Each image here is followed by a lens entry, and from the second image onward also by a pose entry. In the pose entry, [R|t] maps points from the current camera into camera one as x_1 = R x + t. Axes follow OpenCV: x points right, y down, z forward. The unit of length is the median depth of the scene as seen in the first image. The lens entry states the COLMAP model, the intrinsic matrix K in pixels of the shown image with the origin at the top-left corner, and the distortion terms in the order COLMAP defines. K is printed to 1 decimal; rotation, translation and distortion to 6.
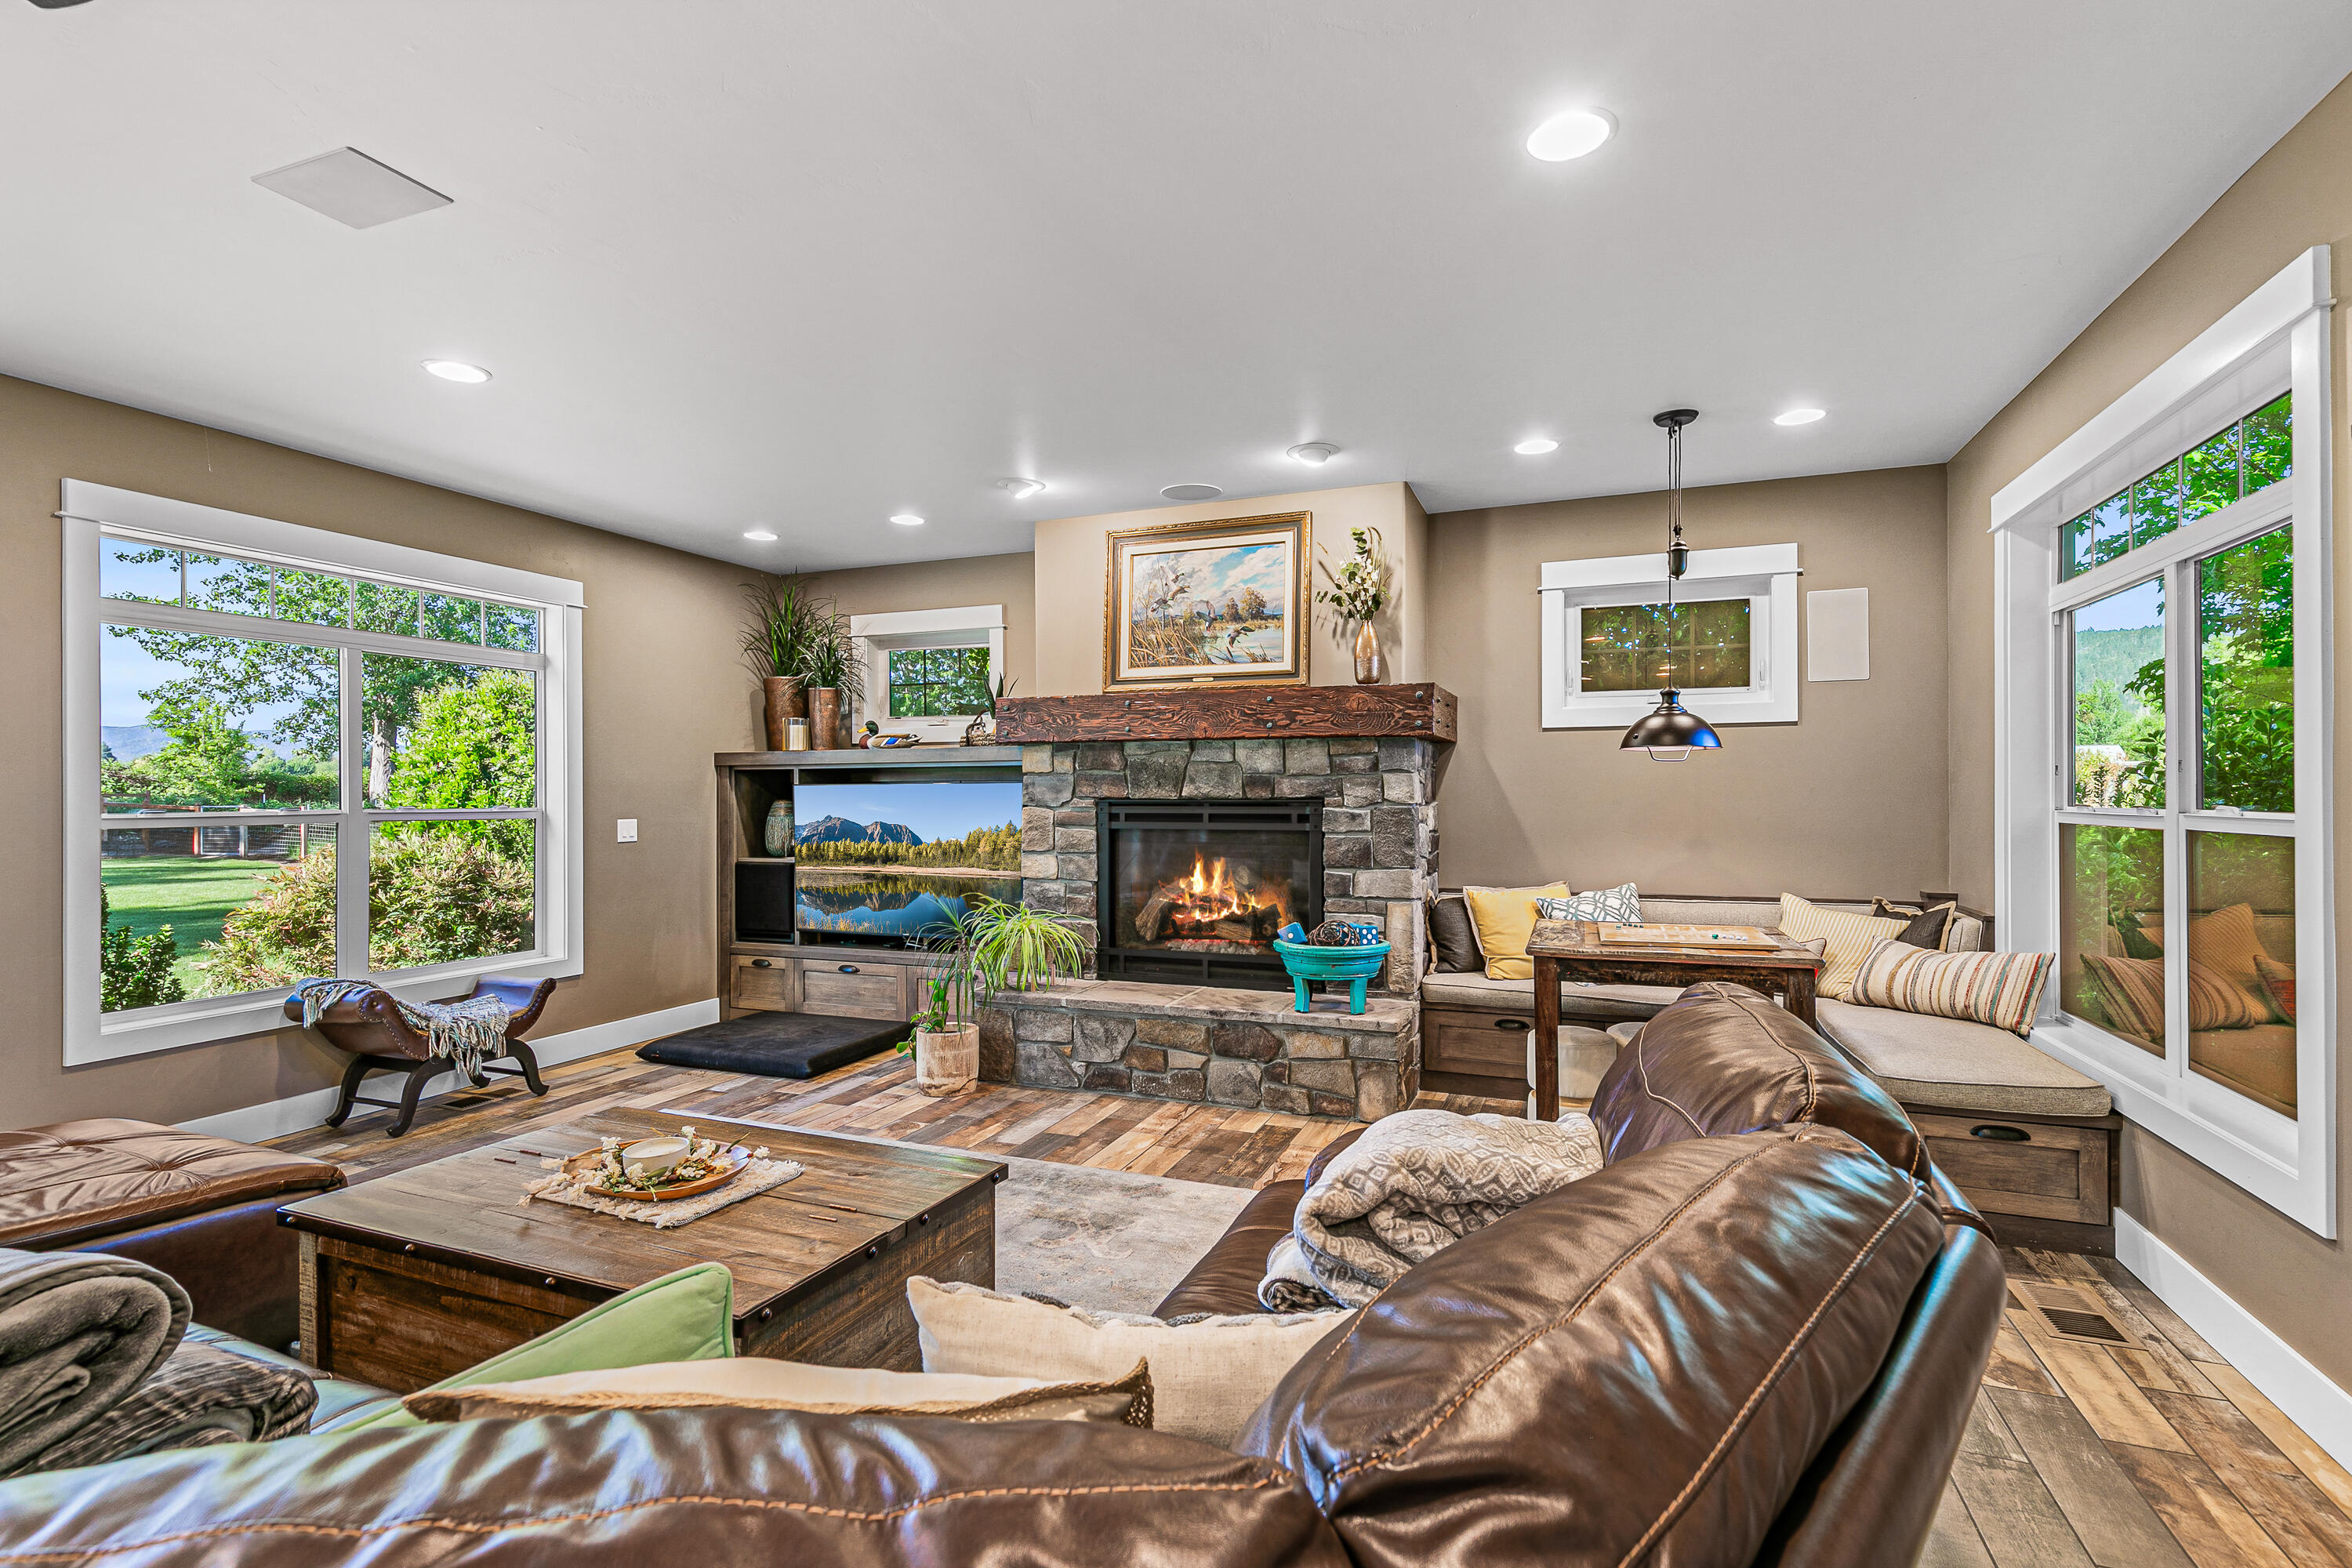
lens RADIAL K [[1074.3, 0, 1183.8], [0, 1074.3, 794.2], [0, 0, 1]] dist [0.002210, -0.000604]
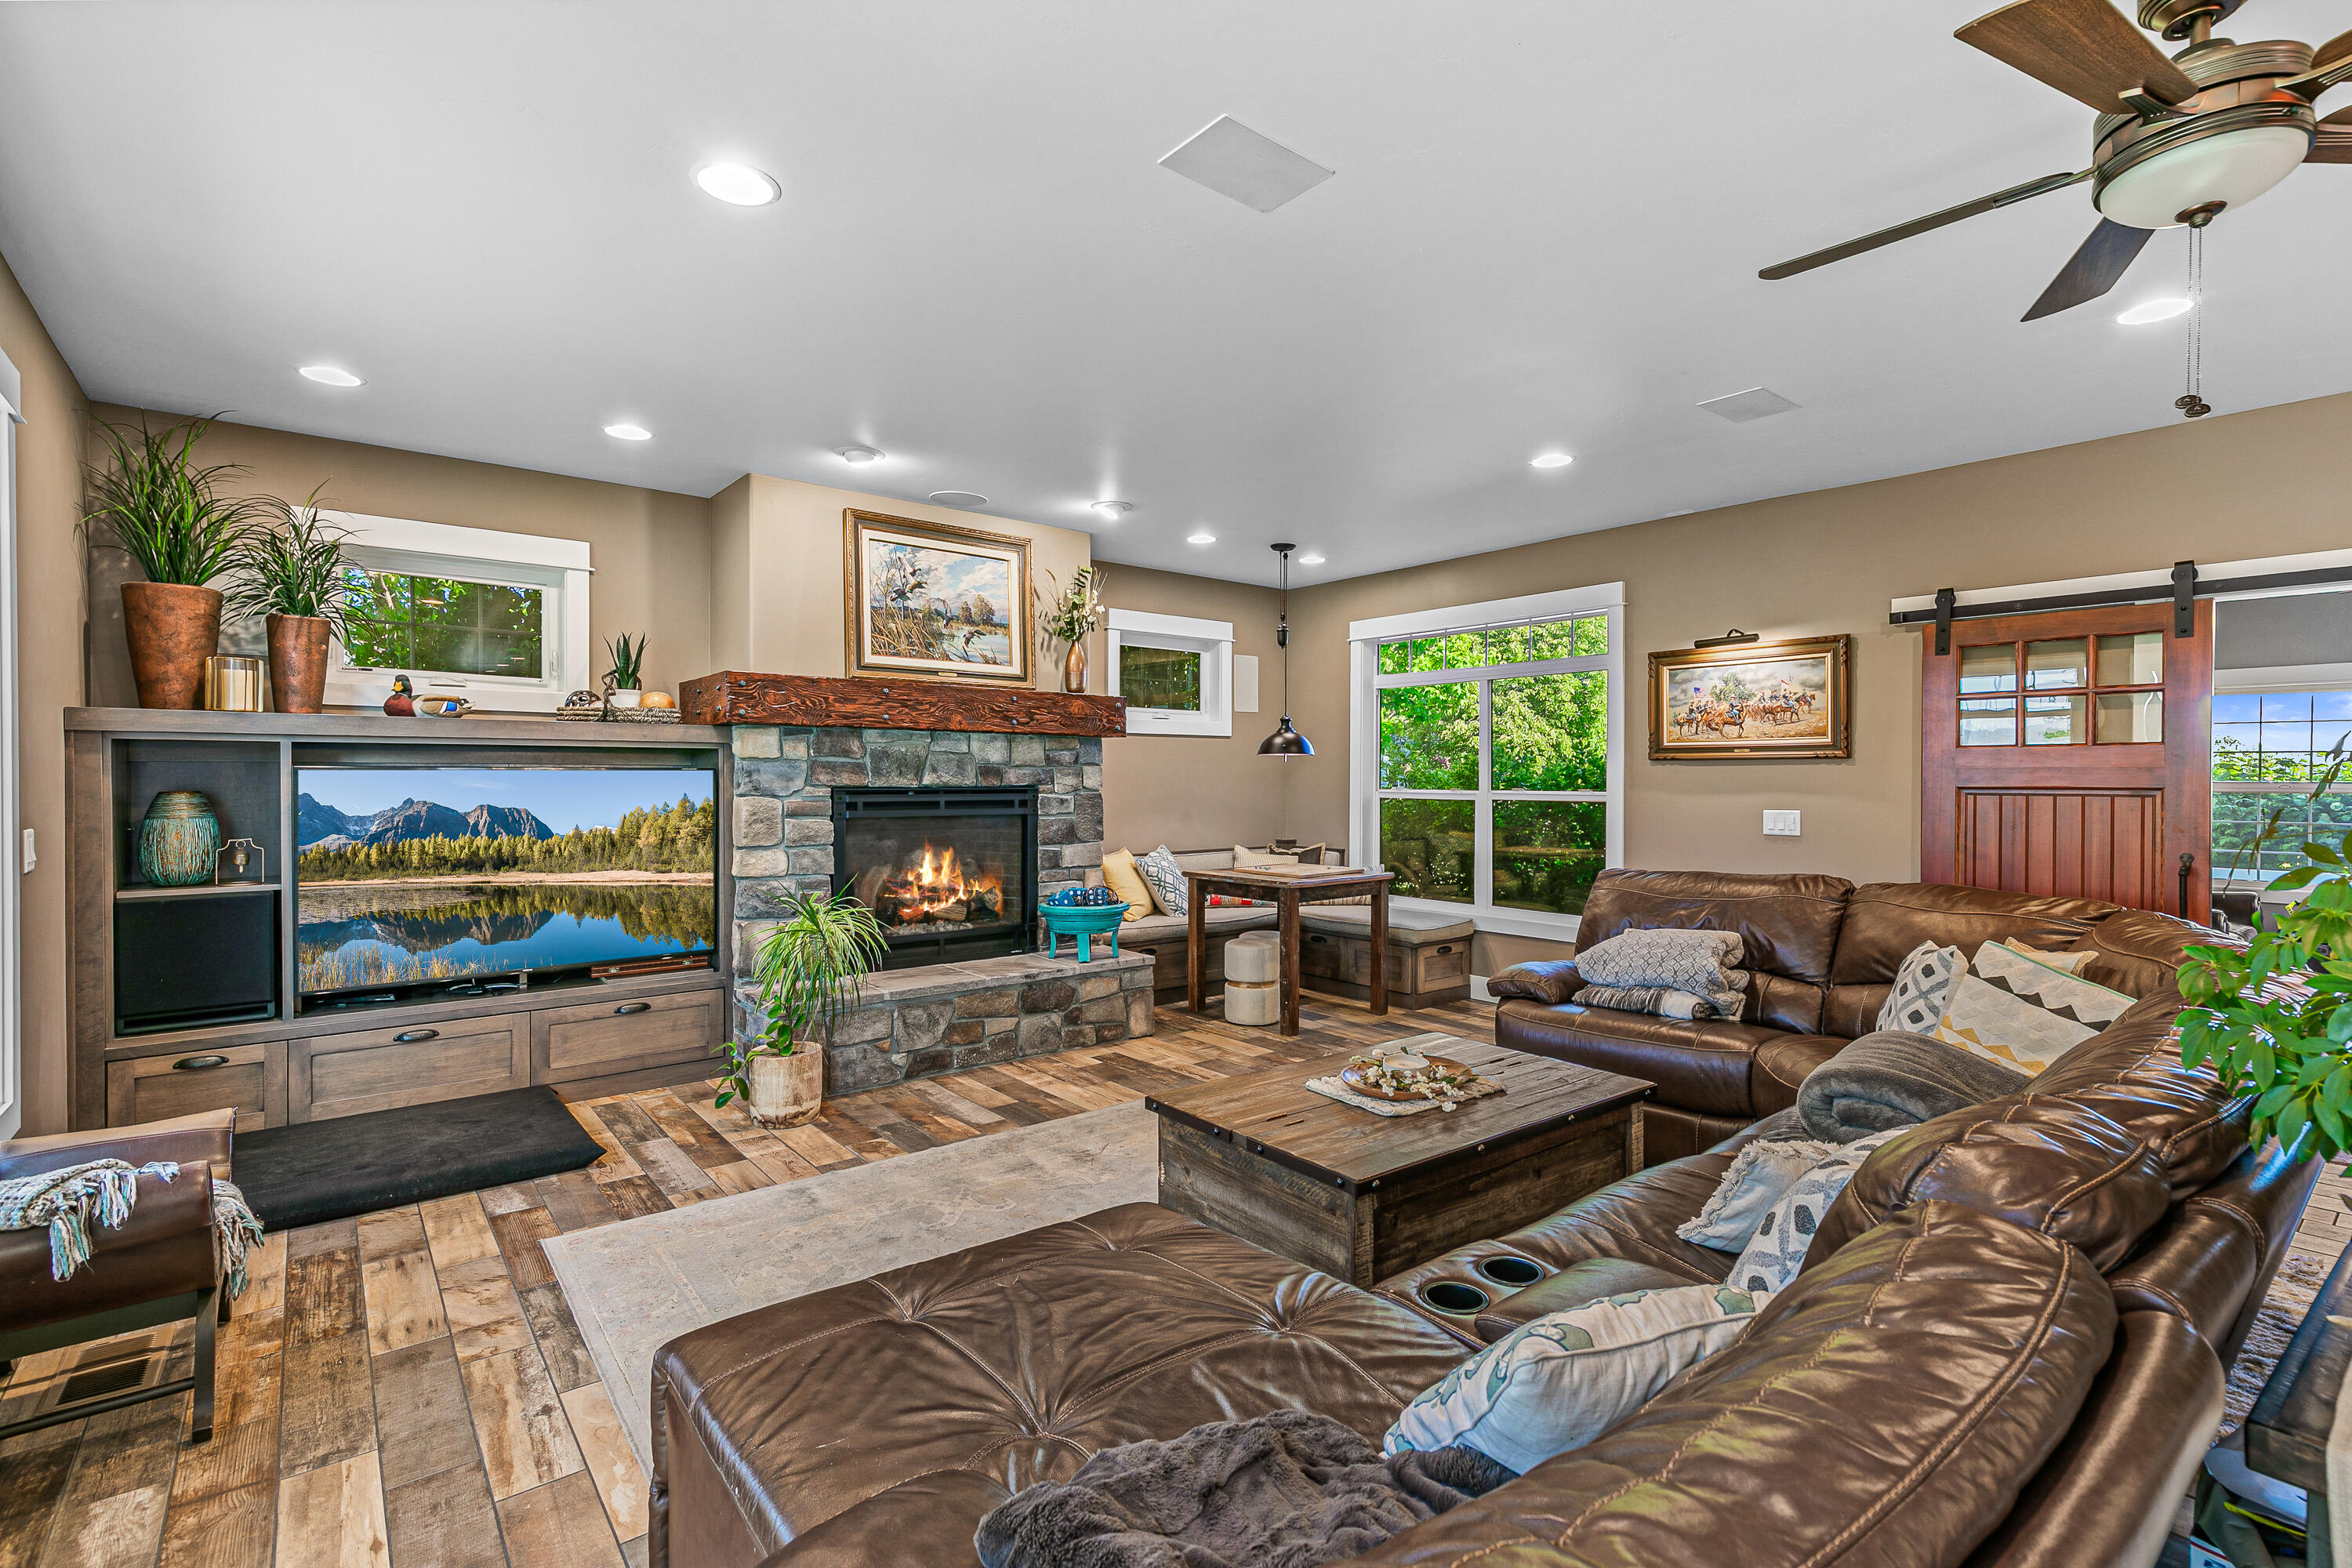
lens RADIAL K [[1074.3, 0, 1189.3], [0, 1074.3, 783.5], [0, 0, 1]] dist [0.002210, -0.000604]
pose [[0.488210, -0.000622, 0.872726, -0.807889], [-0.003620, 0.999990, 0.002738, -0.002894], [-0.872719, -0.004496, 0.488202, 0.278032]]
